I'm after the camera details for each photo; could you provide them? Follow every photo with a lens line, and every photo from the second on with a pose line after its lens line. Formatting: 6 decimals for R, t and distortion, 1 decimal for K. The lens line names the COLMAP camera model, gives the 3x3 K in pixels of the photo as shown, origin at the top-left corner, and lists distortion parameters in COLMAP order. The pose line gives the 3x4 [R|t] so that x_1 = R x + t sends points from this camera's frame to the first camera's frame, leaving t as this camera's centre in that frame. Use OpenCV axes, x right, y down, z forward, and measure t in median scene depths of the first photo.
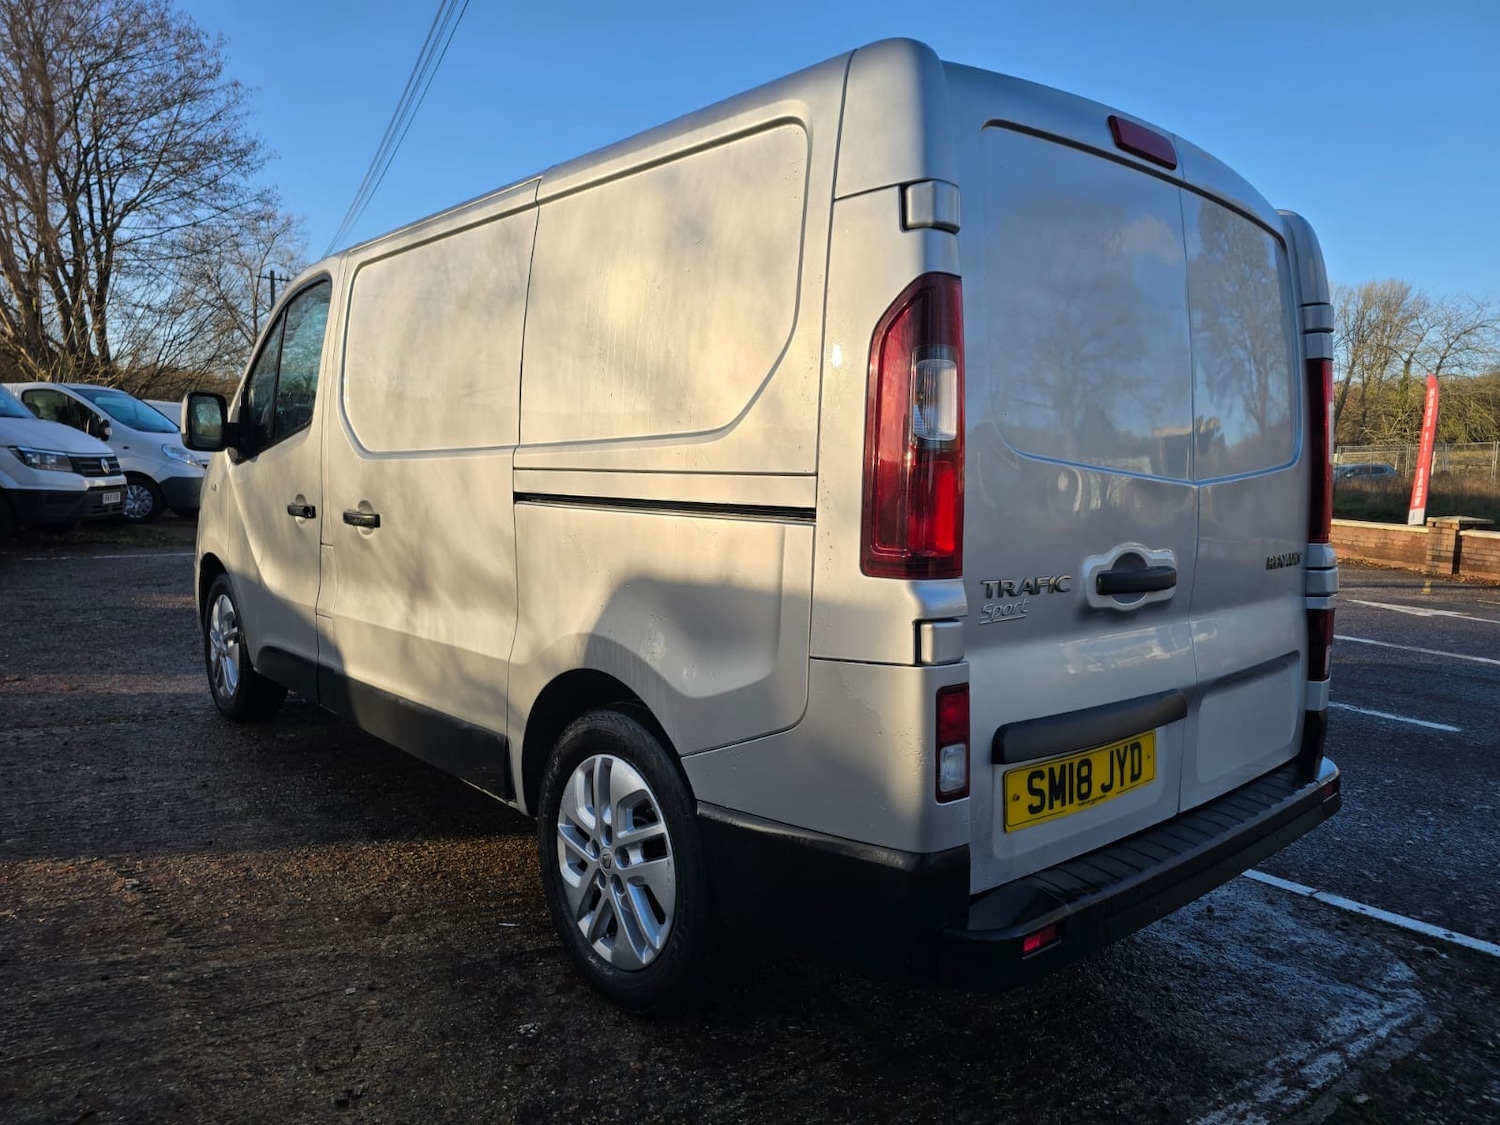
lens RADIAL K [[1021.3, 0, 748.5], [0, 1021.3, 553.2], [0, 0, 1]] dist [0.039750, -0.030440]
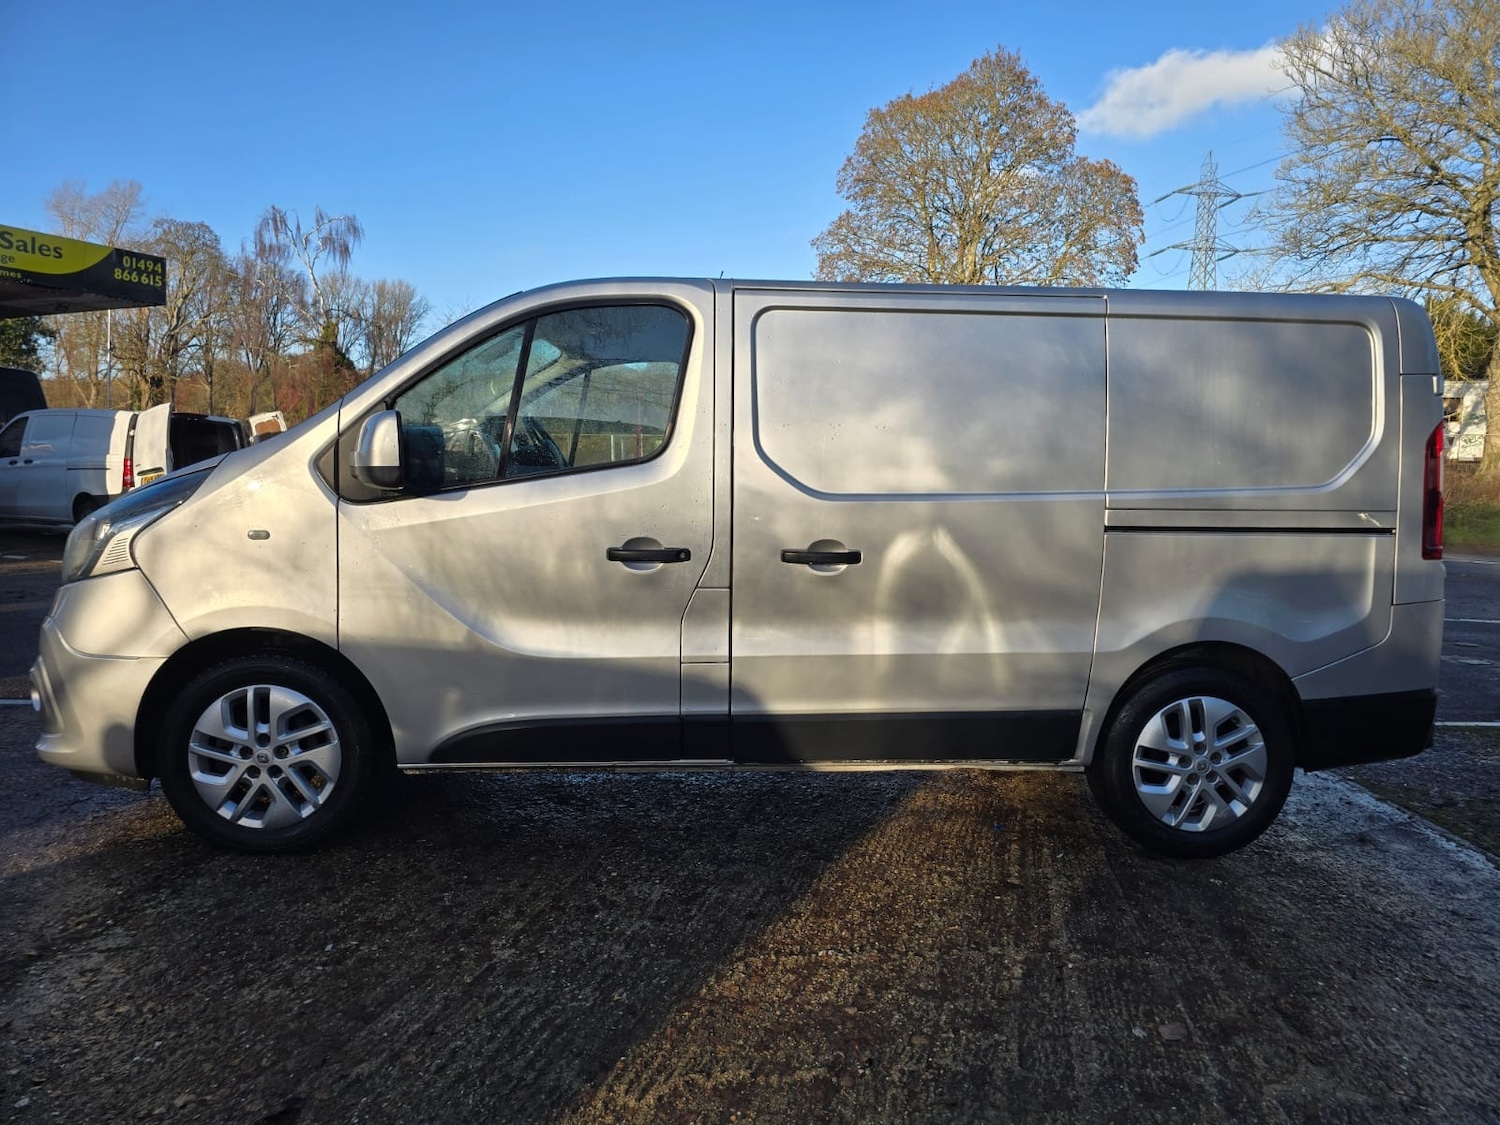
lens RADIAL K [[1013.6, 0, 767.3], [0, 1013.6, 565.4], [0, 0, 1]] dist [0.045259, -0.045035]
pose [[0.603597, -0.087399, 0.792485, -0.163012], [0.060437, 0.996129, 0.063827, -0.012565], [-0.794996, 0.009369, 0.606543, 0.056447]]
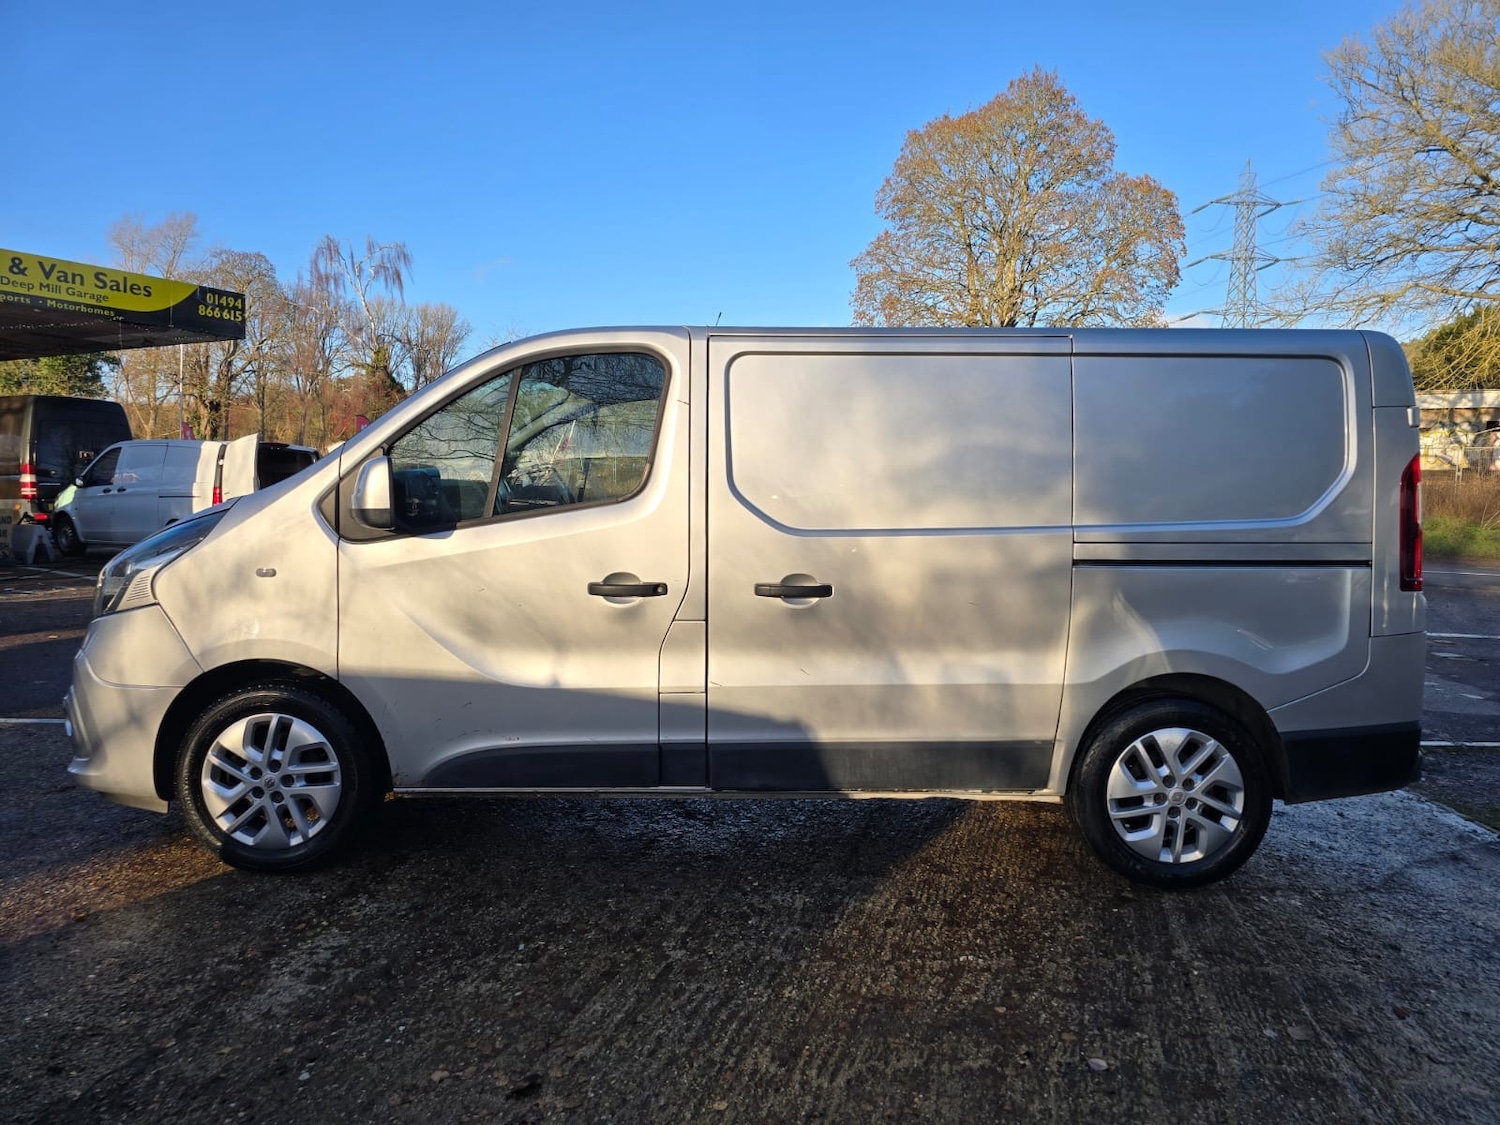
lens RADIAL K [[1012.6, 0, 756.8], [0, 1012.6, 557.8], [0, 0, 1]] dist [0.048236, -0.044190]
pose [[0.636097, -0.074055, 0.768047, -0.181264], [0.067952, 0.996893, 0.039842, -0.017359], [-0.768611, 0.026847, 0.639153, 0.059329]]
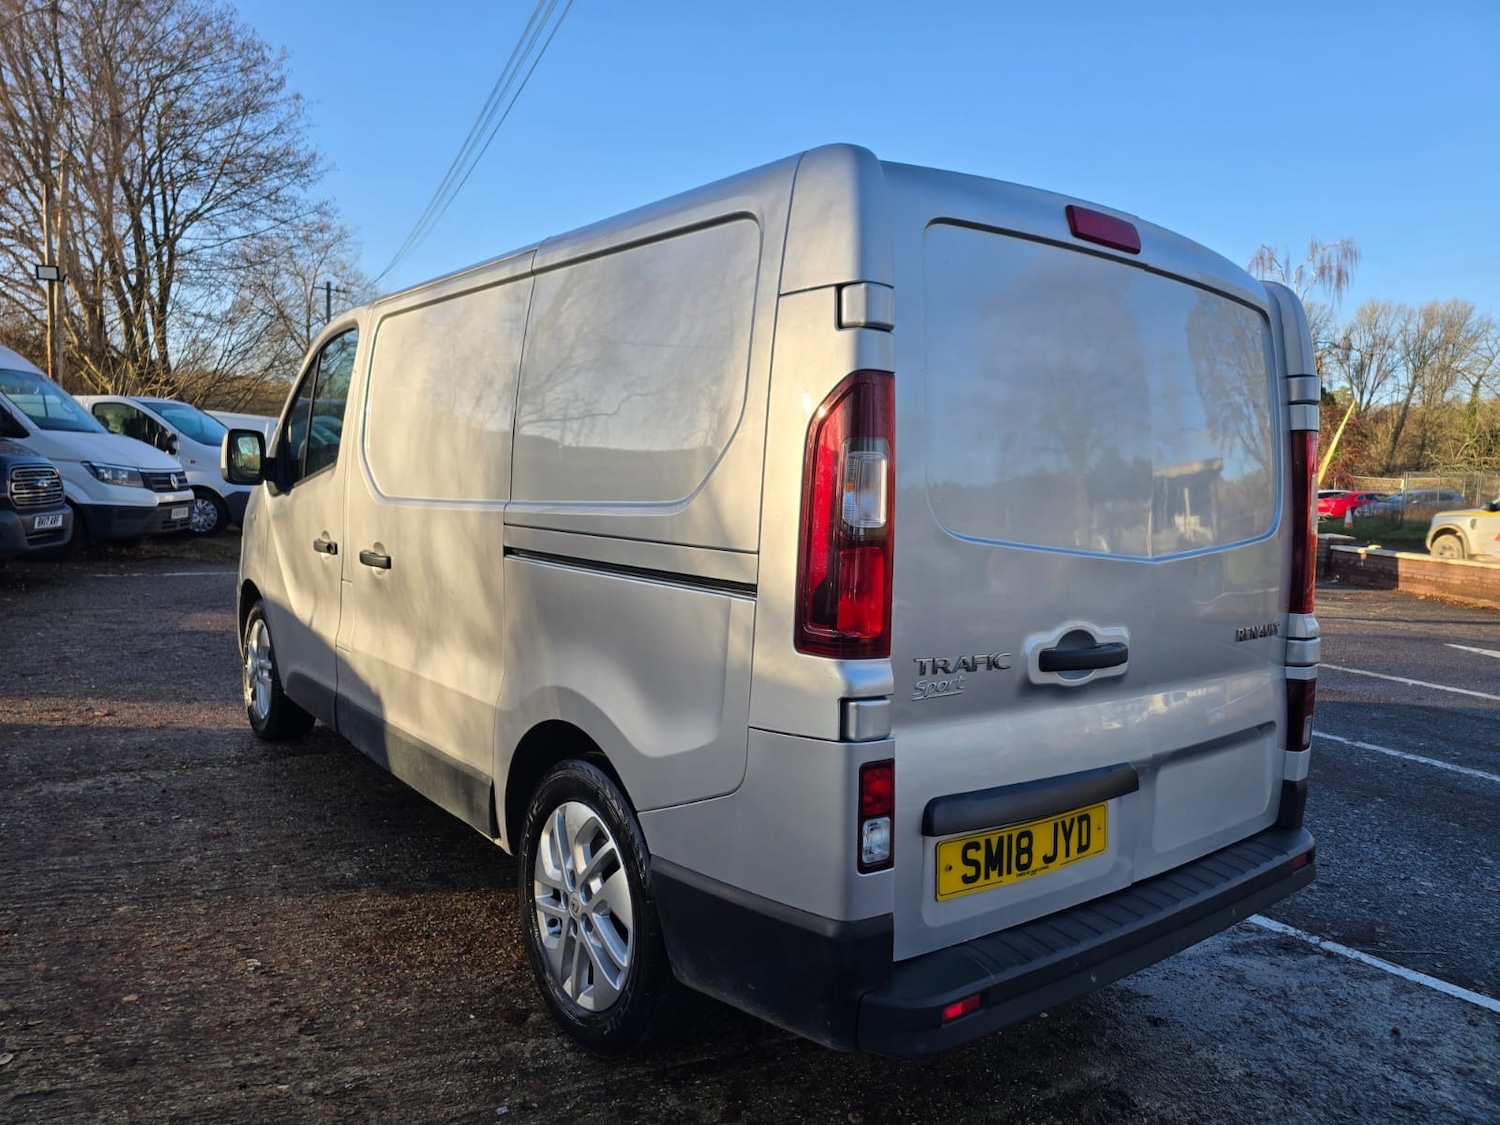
lens RADIAL K [[1022.4, 0, 748.2], [0, 1022.4, 563.7], [0, 0, 1]] dist [0.044883, -0.036731]
pose [[0.999203, 0.019513, -0.034813, -0.013897], [-0.019545, 0.999809, -0.000562, -0.006975], [0.034796, 0.001242, 0.999394, 0.007622]]
